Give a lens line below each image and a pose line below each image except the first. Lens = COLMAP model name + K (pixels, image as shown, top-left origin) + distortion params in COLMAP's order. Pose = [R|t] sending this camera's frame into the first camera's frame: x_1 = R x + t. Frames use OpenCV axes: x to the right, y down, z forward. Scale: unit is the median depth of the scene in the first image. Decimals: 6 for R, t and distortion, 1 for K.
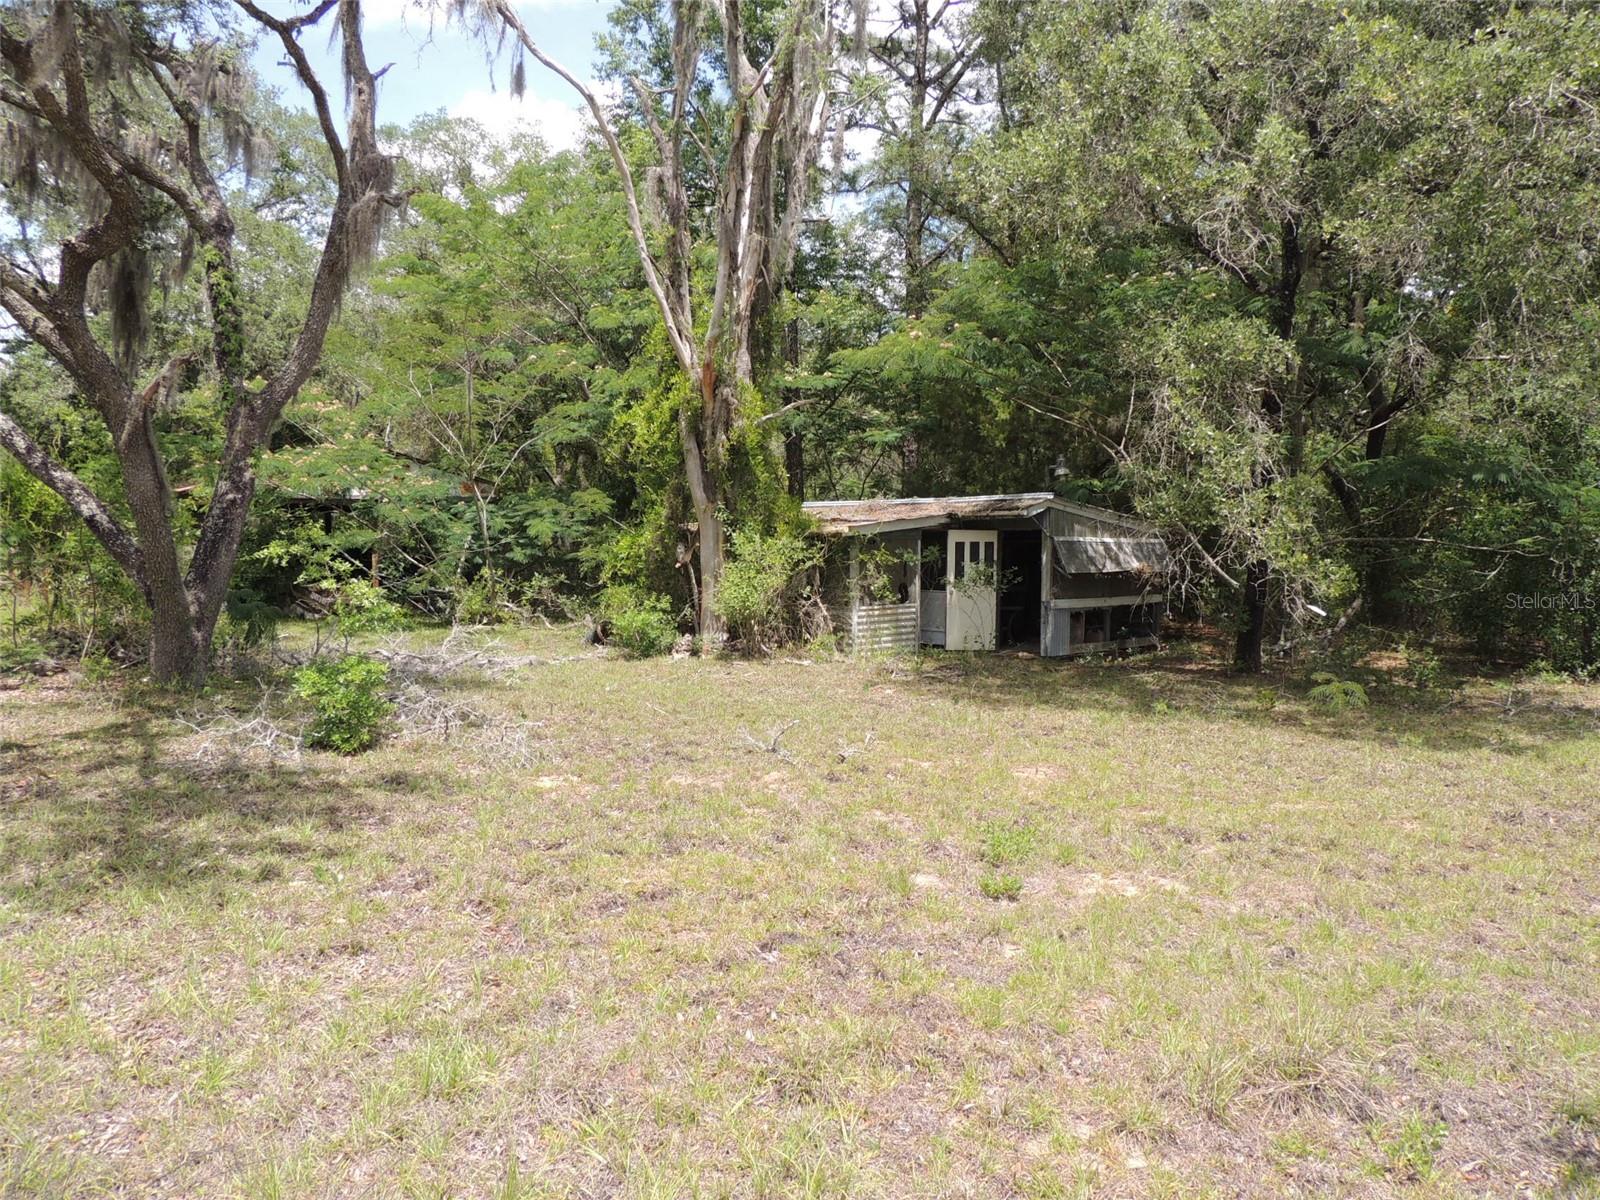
lens RADIAL K [[1138.2, 0, 794.4], [0, 1138.2, 594.0], [0, 0, 1]] dist [-0.021971, 0.002137]
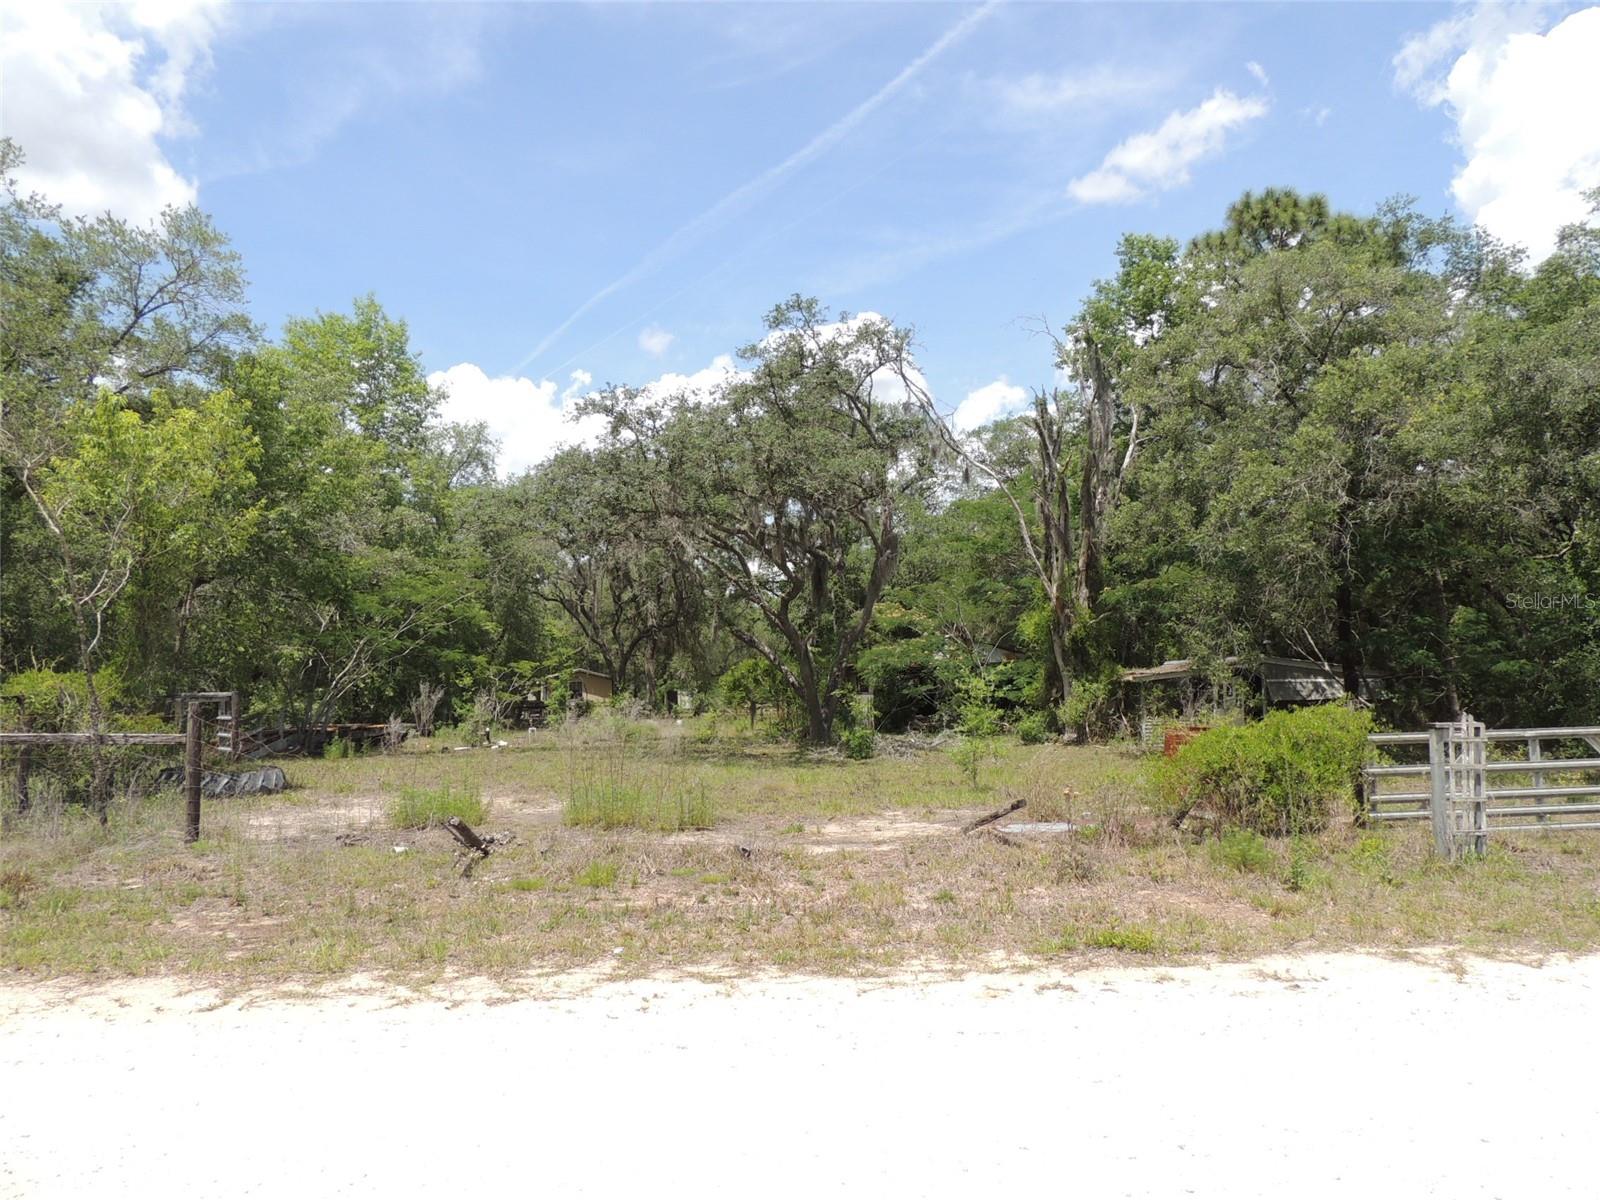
lens RADIAL K [[1138.2, 0, 799.8], [0, 1138.2, 601.7], [0, 0, 1]] dist [-0.021971, 0.002137]
pose [[0.825185, -0.066178, -0.560973, 0.655258], [-0.005392, 0.992145, -0.124975, 0.056633], [0.564837, 0.106152, 0.818346, -0.877279]]
